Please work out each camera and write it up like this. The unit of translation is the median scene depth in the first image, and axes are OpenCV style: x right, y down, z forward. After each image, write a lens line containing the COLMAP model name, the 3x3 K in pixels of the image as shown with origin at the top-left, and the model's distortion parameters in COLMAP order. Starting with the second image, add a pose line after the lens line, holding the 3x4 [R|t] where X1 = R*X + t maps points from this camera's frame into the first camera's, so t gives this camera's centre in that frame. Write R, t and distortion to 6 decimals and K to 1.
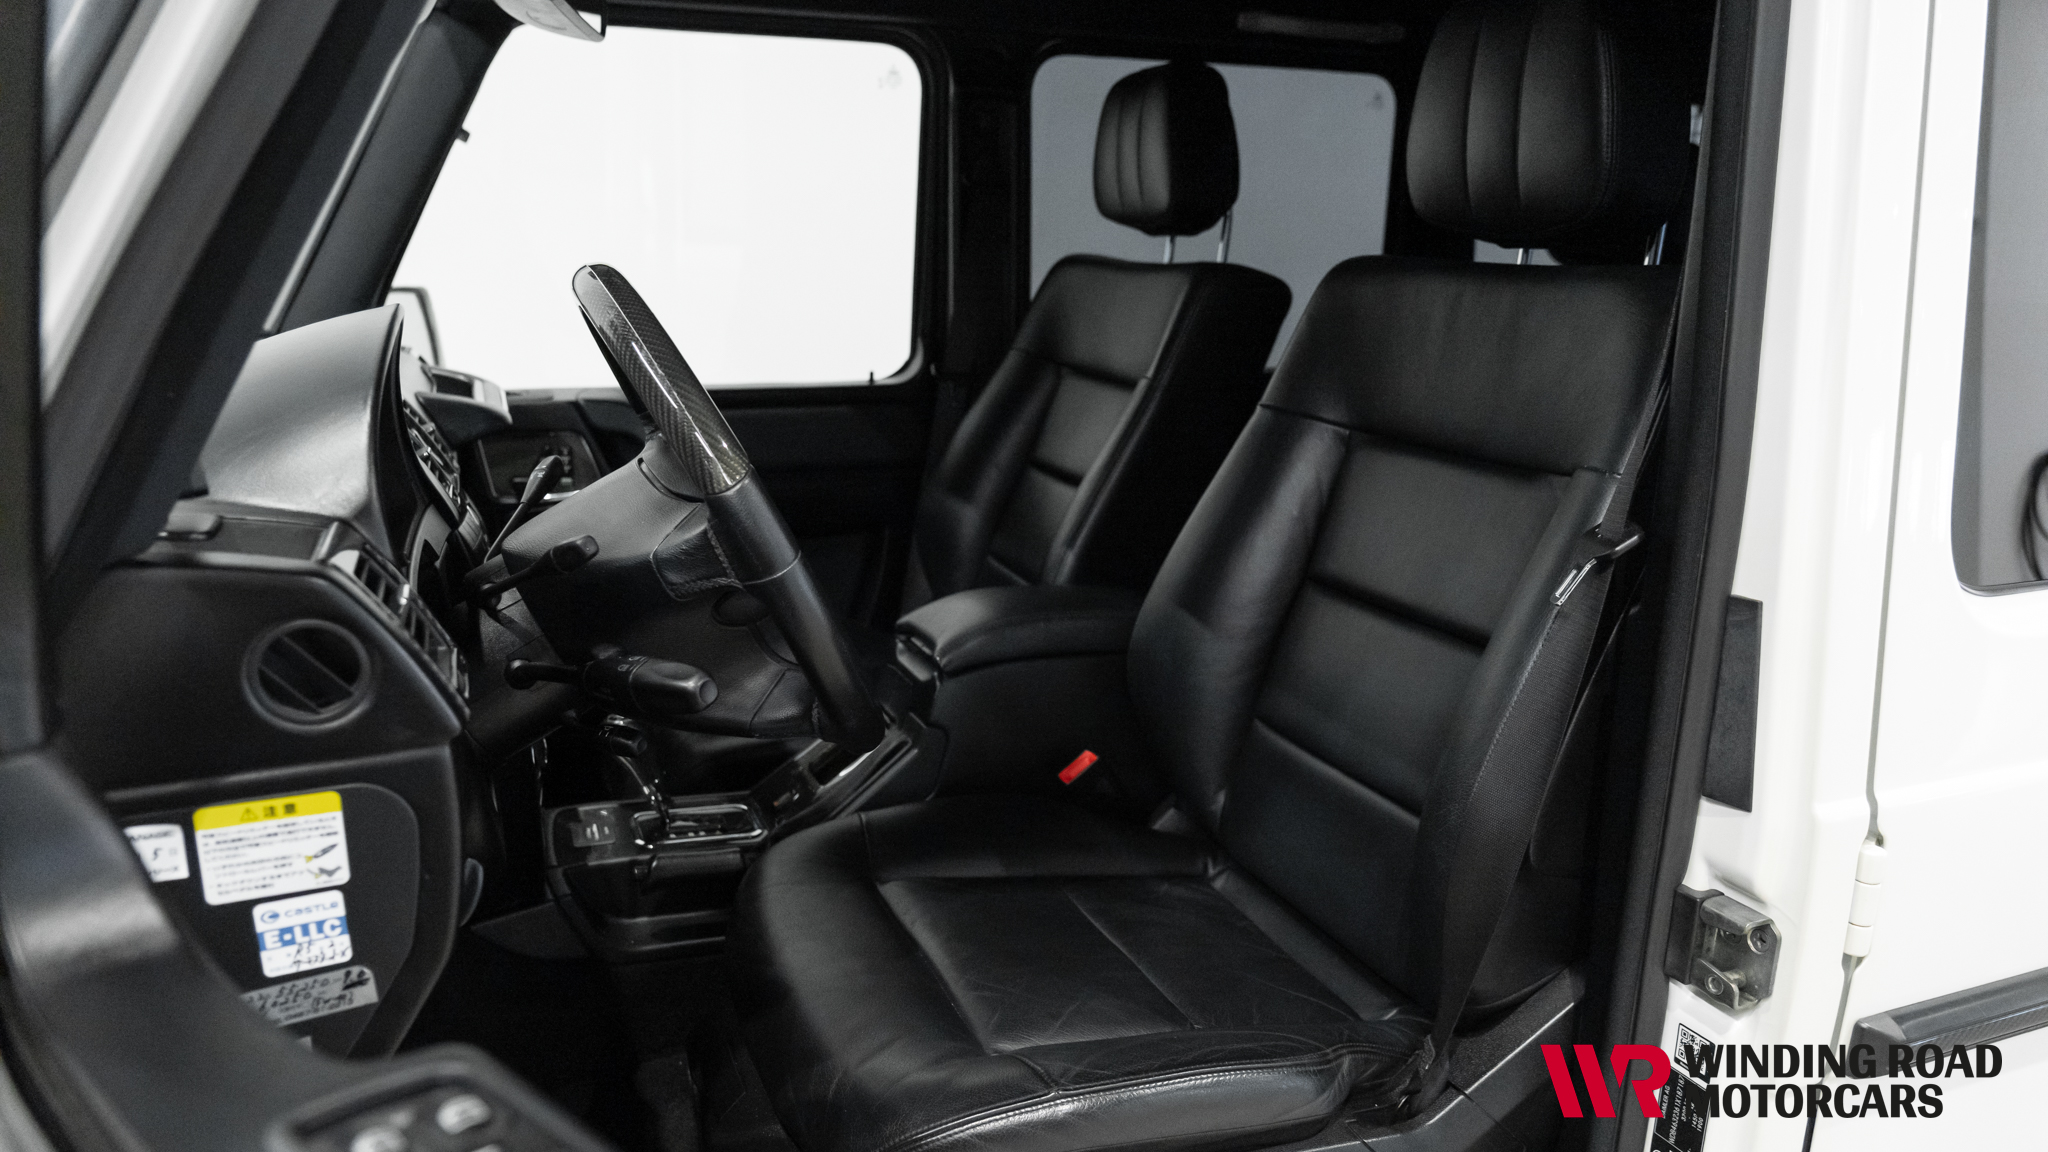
lens RADIAL K [[1388.6, 0, 1024.0], [0, 1388.6, 640.9], [0, 0, 1]] dist [-0.020075, 0.018978]
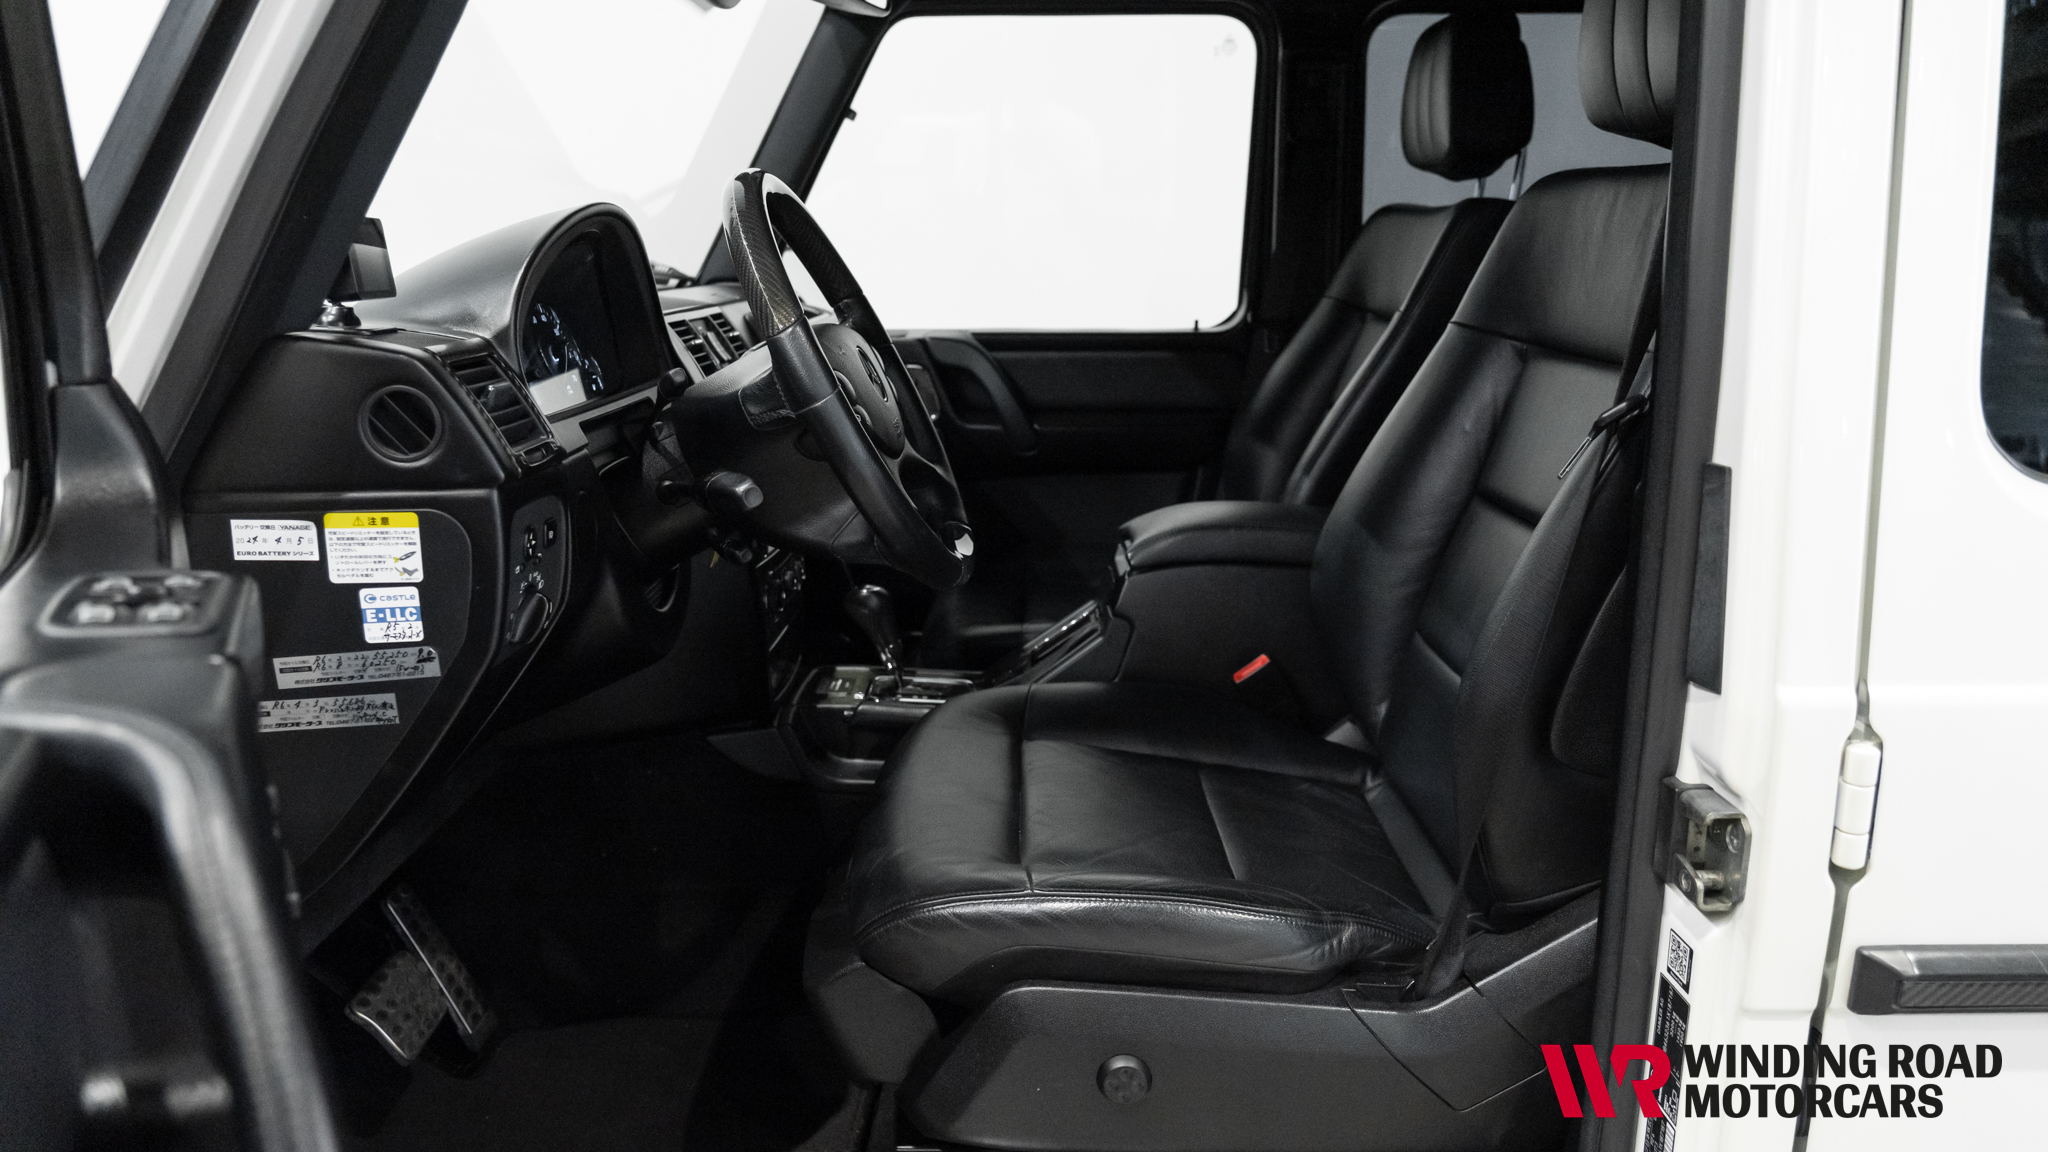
lens RADIAL K [[1388.6, 0, 1027.4], [0, 1388.6, 569.8], [0, 0, 1]] dist [-0.020075, 0.018978]
pose [[0.926805, 0.070204, -0.368923, 0.581625], [-0.090596, 0.995154, -0.038222, 0.160008], [0.364452, 0.068847, 0.928674, -0.067136]]
